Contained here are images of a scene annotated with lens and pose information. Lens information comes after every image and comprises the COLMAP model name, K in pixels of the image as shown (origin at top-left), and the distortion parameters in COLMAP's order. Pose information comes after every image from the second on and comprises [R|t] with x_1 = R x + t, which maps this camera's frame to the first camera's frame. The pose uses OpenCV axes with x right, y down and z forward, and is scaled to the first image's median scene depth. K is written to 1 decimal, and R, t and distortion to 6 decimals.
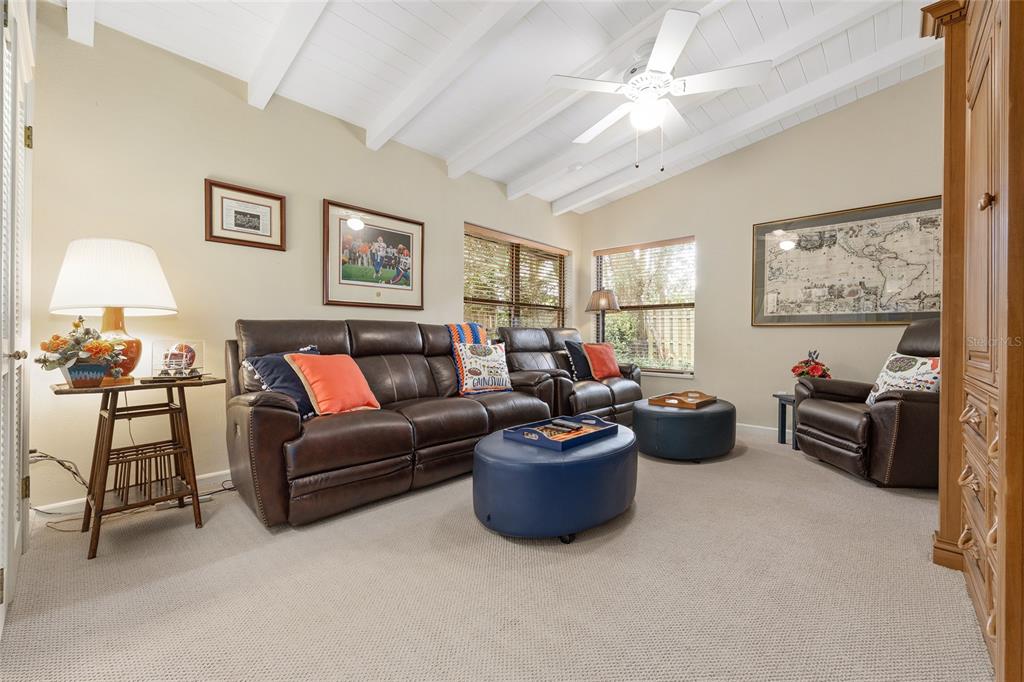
lens RADIAL K [[410.4, 0, 516.6], [0, 410.4, 342.2], [0, 0, 1]] dist [-0.000417, 0.000439]
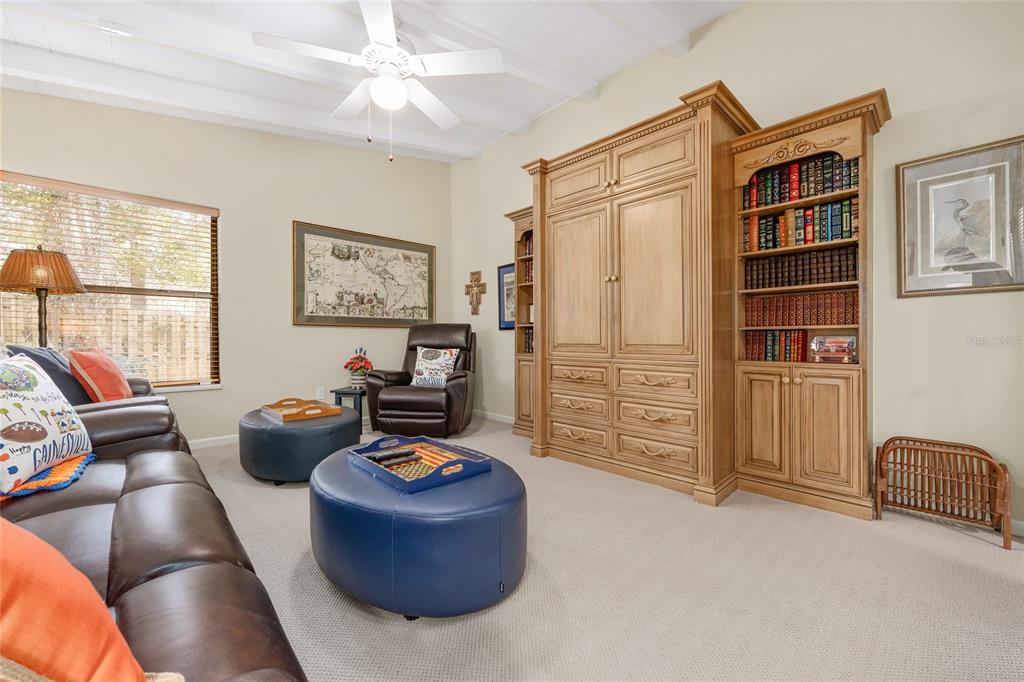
lens RADIAL K [[410.4, 0, 516.4], [0, 410.4, 334.5], [0, 0, 1]] dist [-0.000417, 0.000439]
pose [[0.067058, -0.000889, 0.997749, -0.394282], [0.011990, 0.999928, 0.000085, -0.011724], [-0.997677, 0.011958, 0.067064, 0.454116]]
